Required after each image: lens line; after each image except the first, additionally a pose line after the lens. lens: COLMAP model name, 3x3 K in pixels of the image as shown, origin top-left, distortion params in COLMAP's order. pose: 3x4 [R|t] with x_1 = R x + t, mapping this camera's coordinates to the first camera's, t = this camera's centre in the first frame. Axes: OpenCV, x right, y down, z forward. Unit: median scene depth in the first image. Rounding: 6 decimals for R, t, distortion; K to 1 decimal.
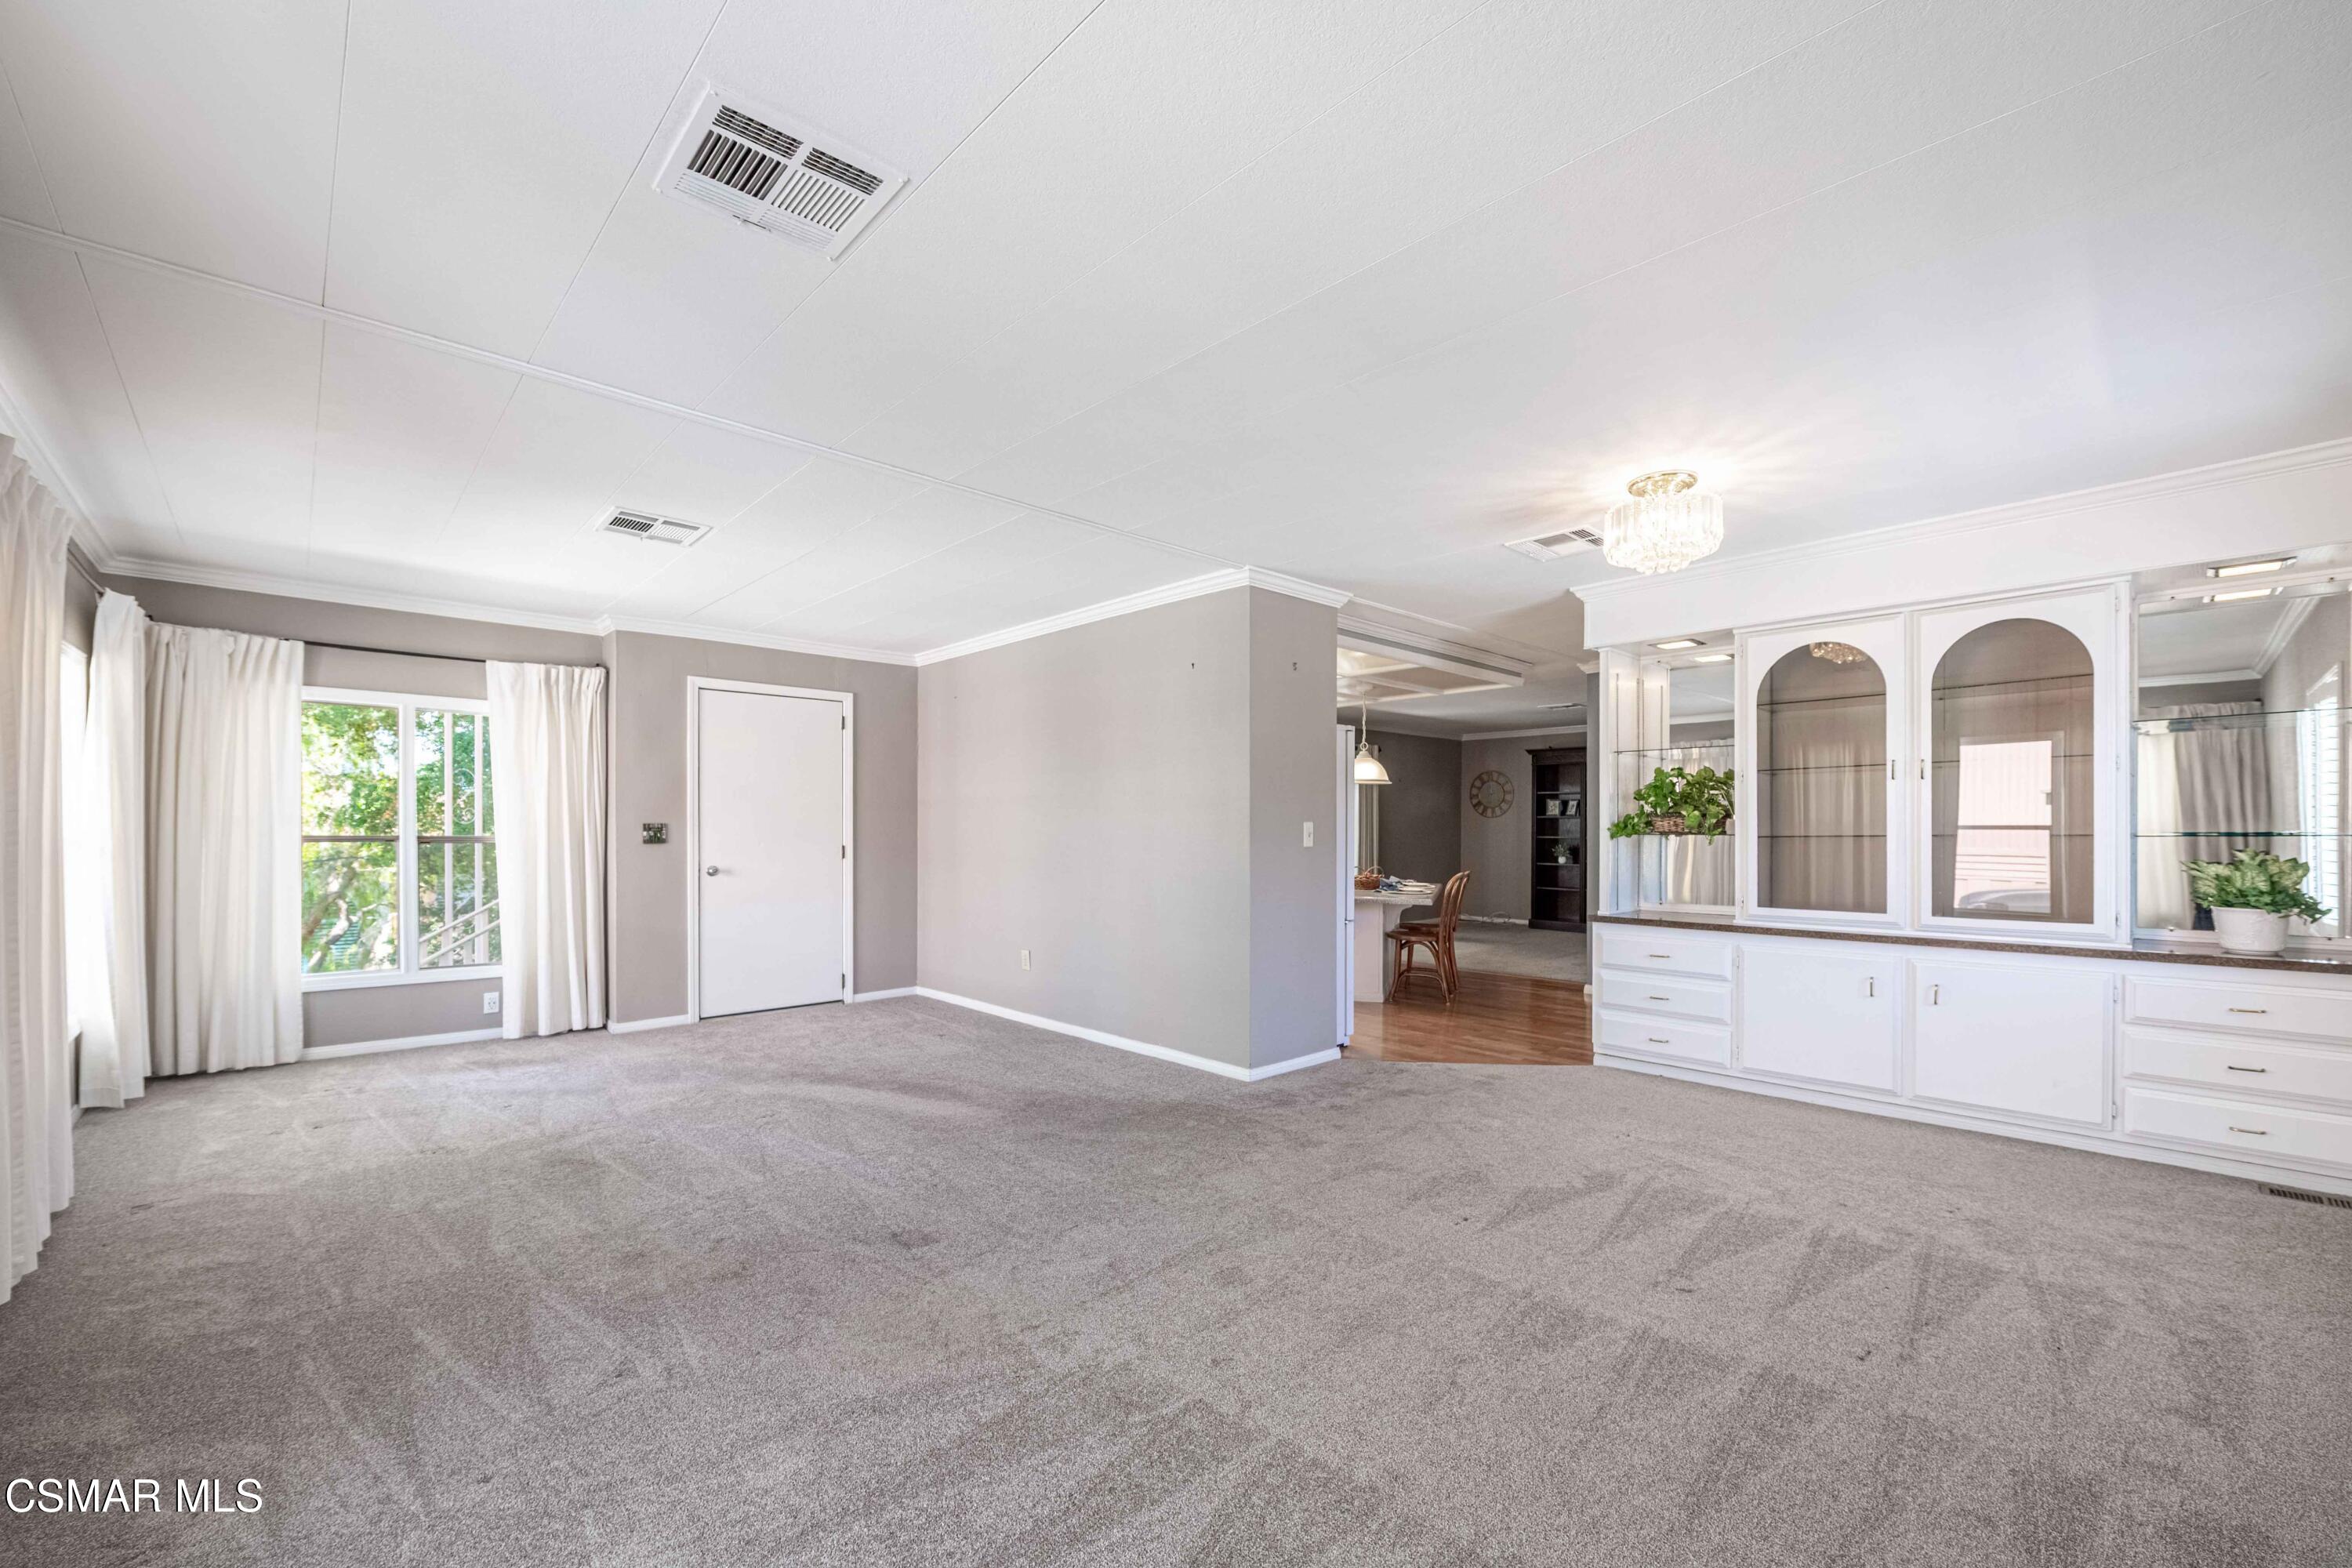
lens RADIAL K [[949.0, 0, 1184.3], [0, 949.0, 834.7], [0, 0, 1]] dist [-0.003162, -0.000289]
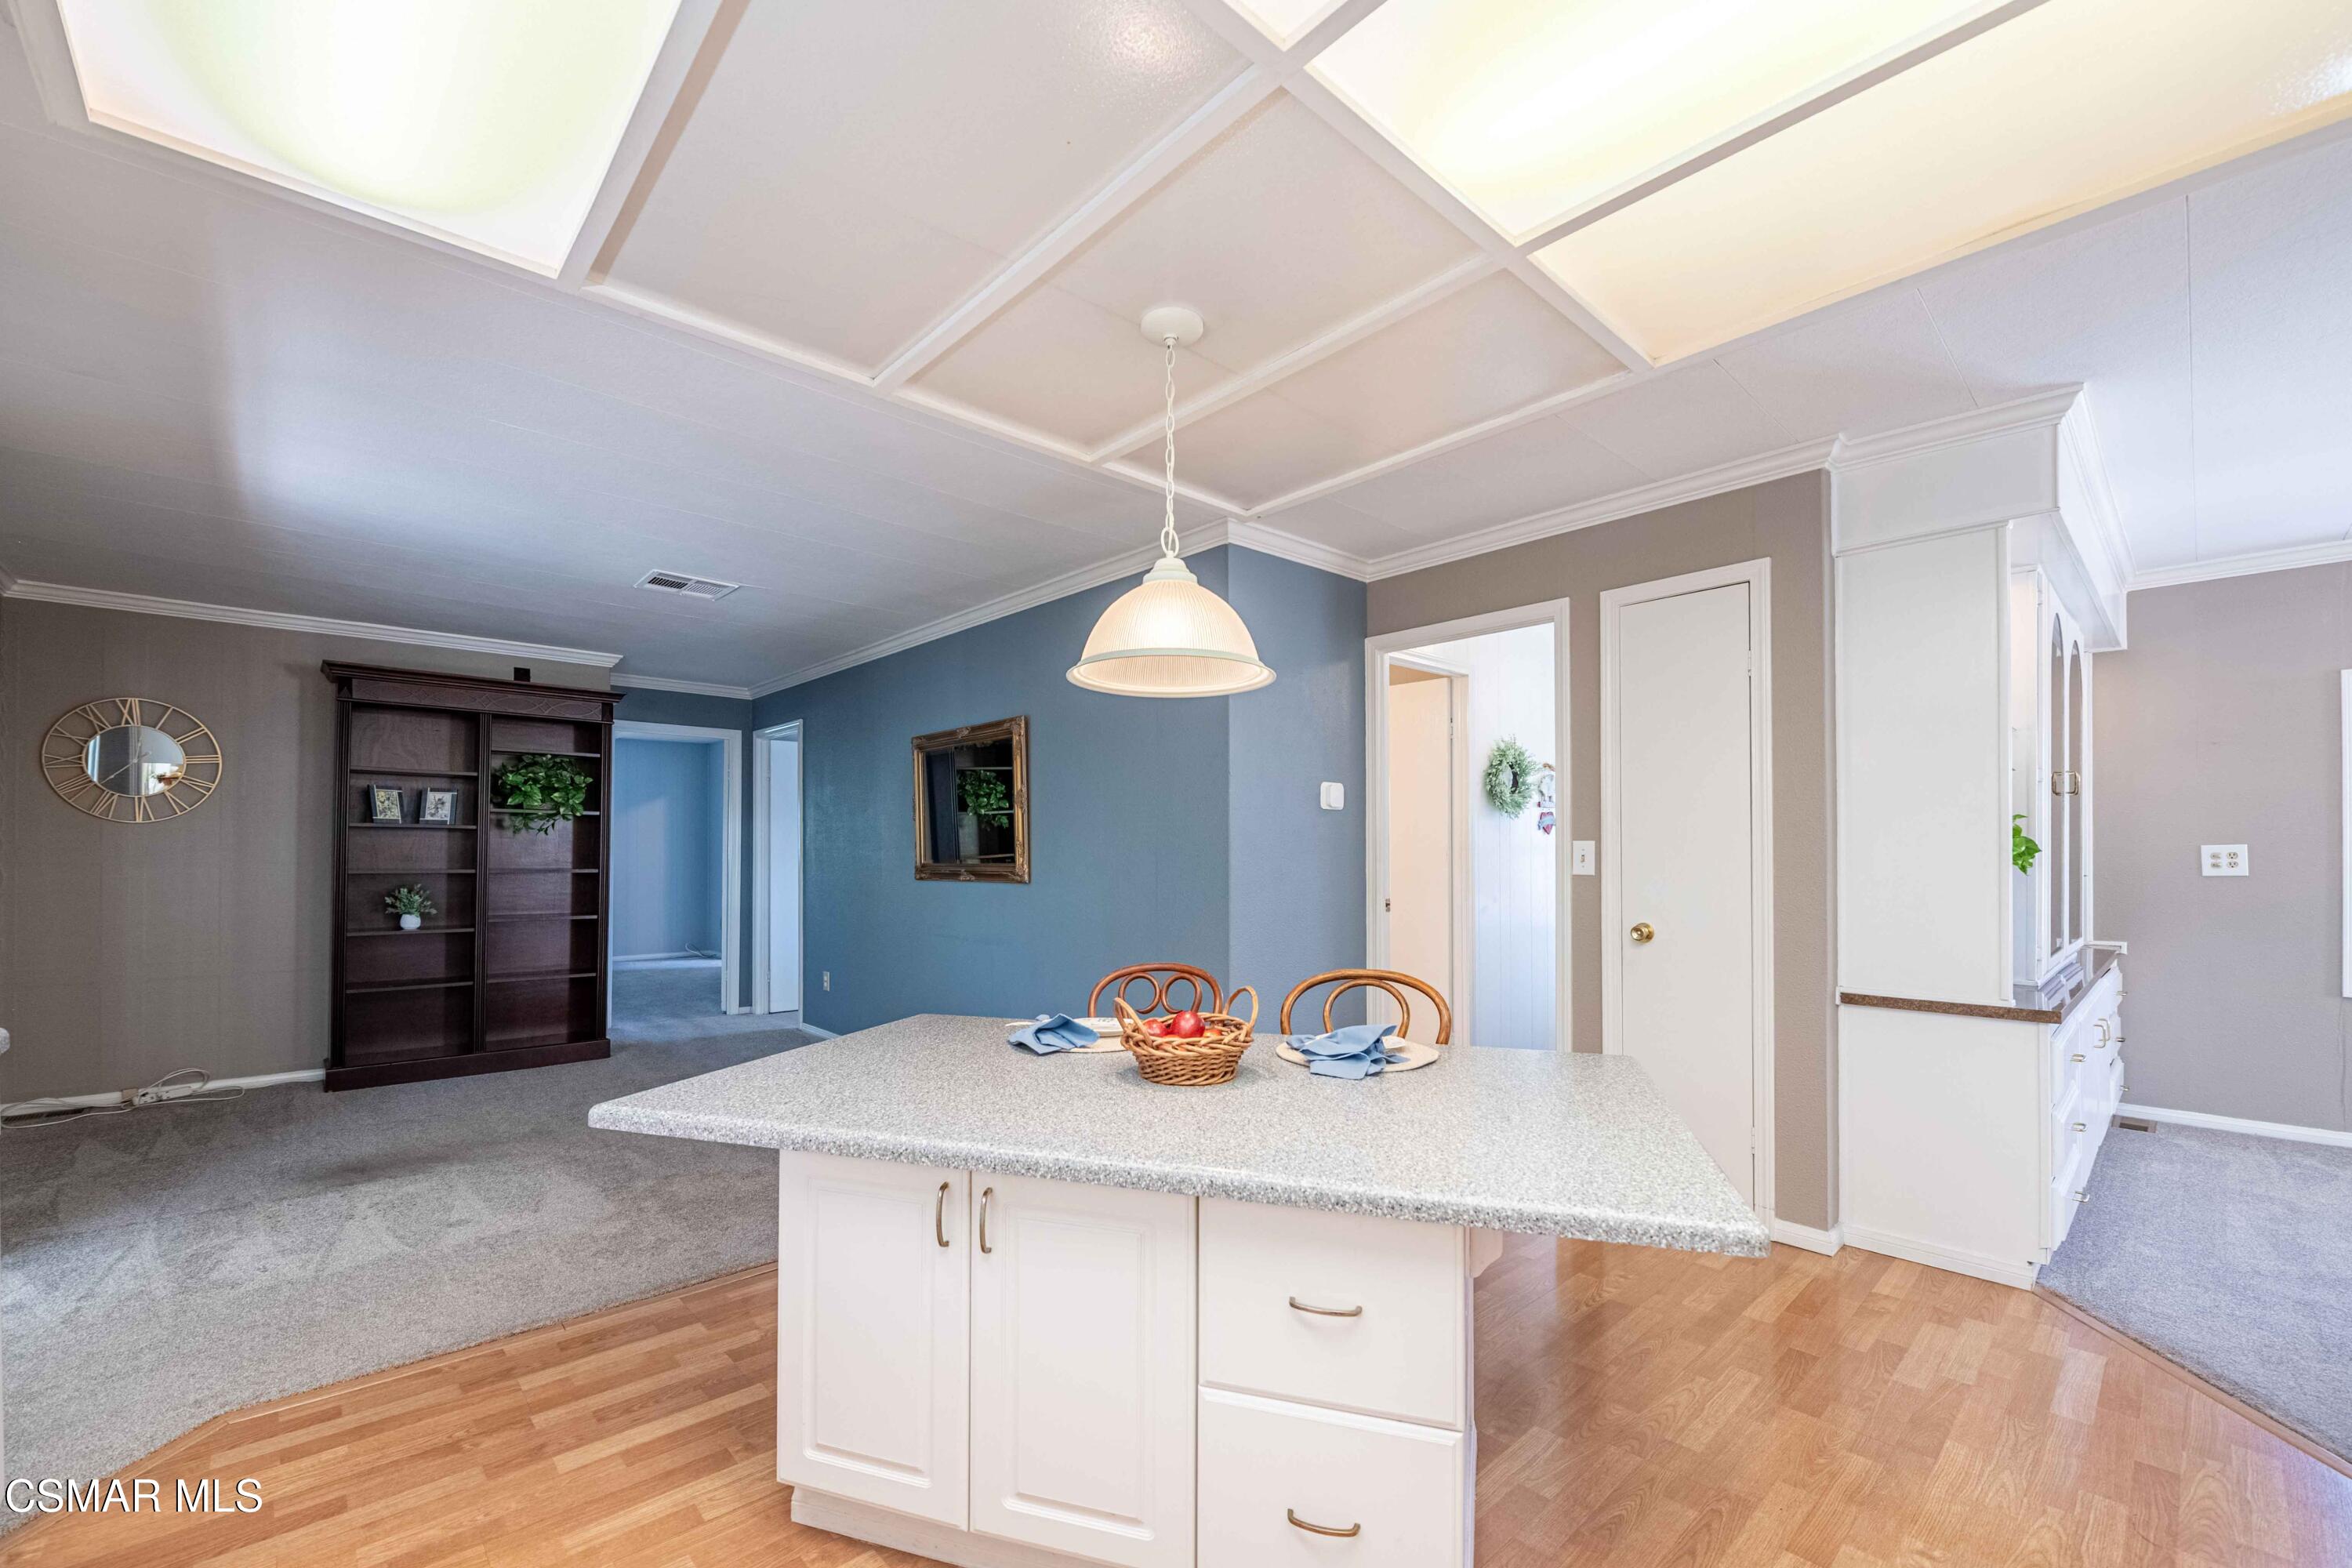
lens RADIAL K [[949.0, 0, 1184.3], [0, 949.0, 834.7], [0, 0, 1]] dist [-0.003162, -0.000289]
pose [[0.005704, 0.016430, 0.999849, -0.135132], [0.007386, 0.999837, -0.016472, -0.012334], [-0.999956, 0.007479, 0.005582, 1.774610]]
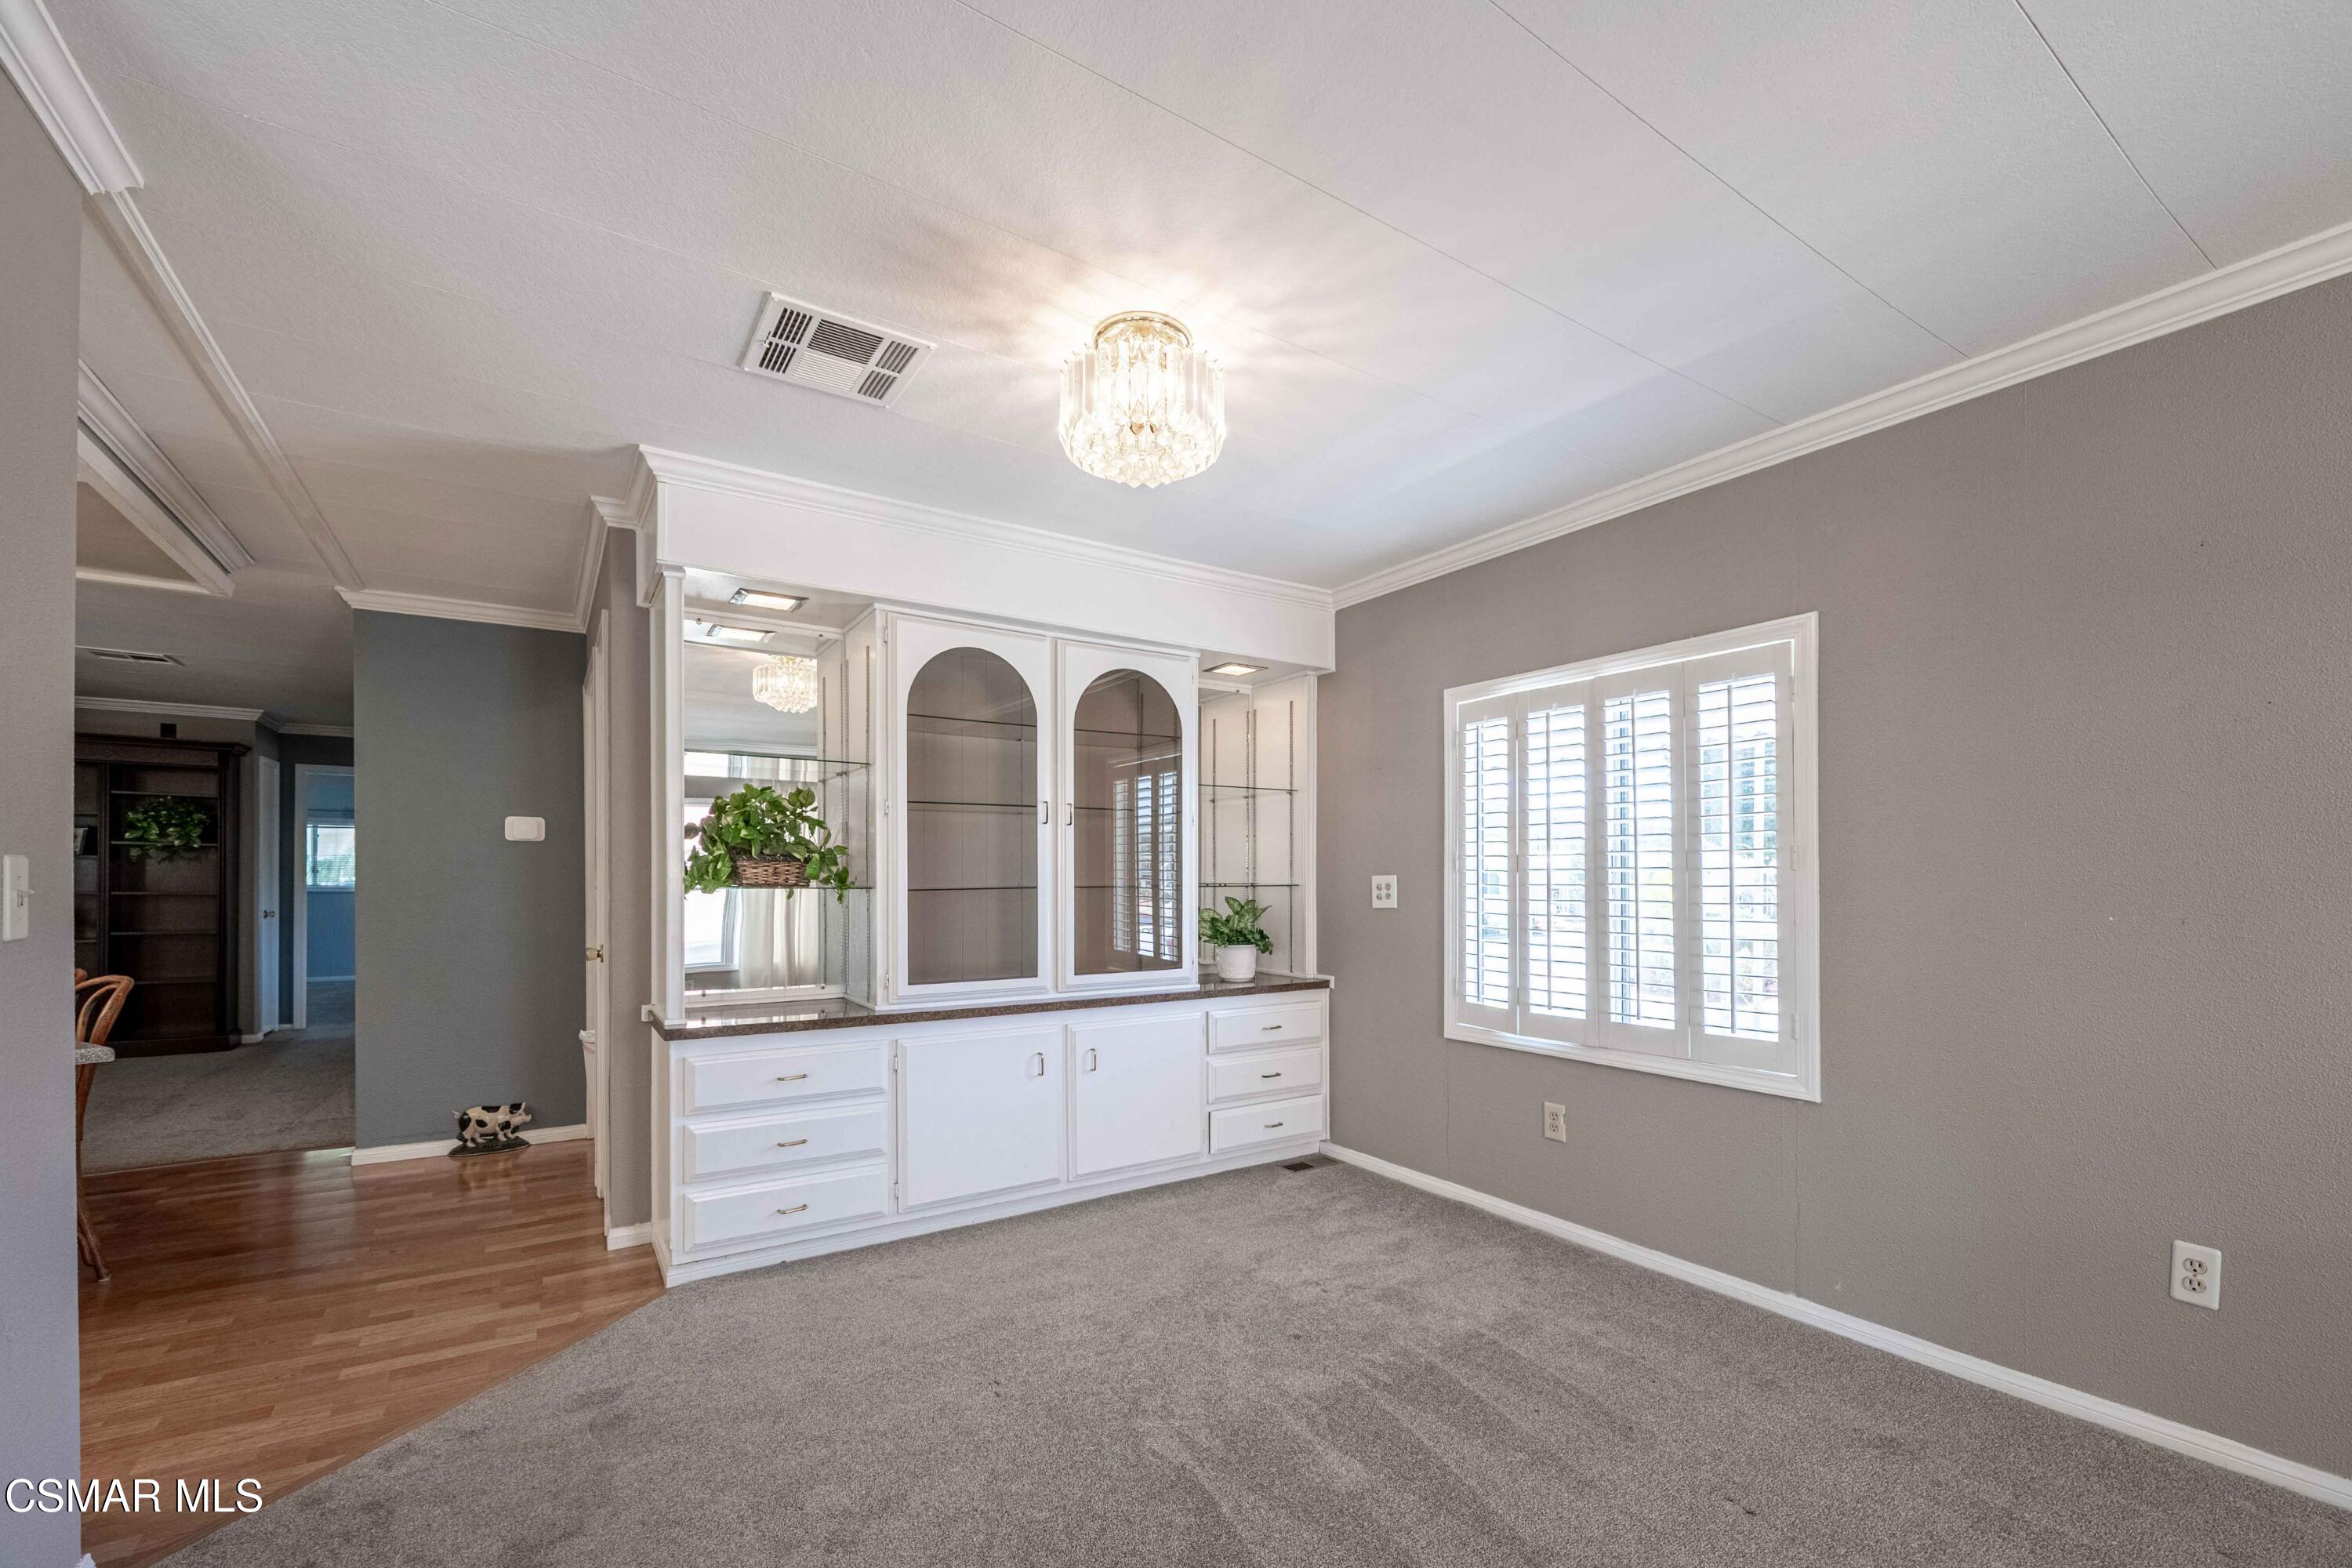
lens RADIAL K [[967.2, 0, 1172.9], [0, 967.2, 879.1], [0, 0, 1]] dist [-0.002583, -0.000241]
pose [[0.170260, 0.004746, 0.985388, -0.115414], [0.002881, 0.999982, -0.005314, -0.001623], [-0.985395, 0.003743, 0.170243, 0.716777]]
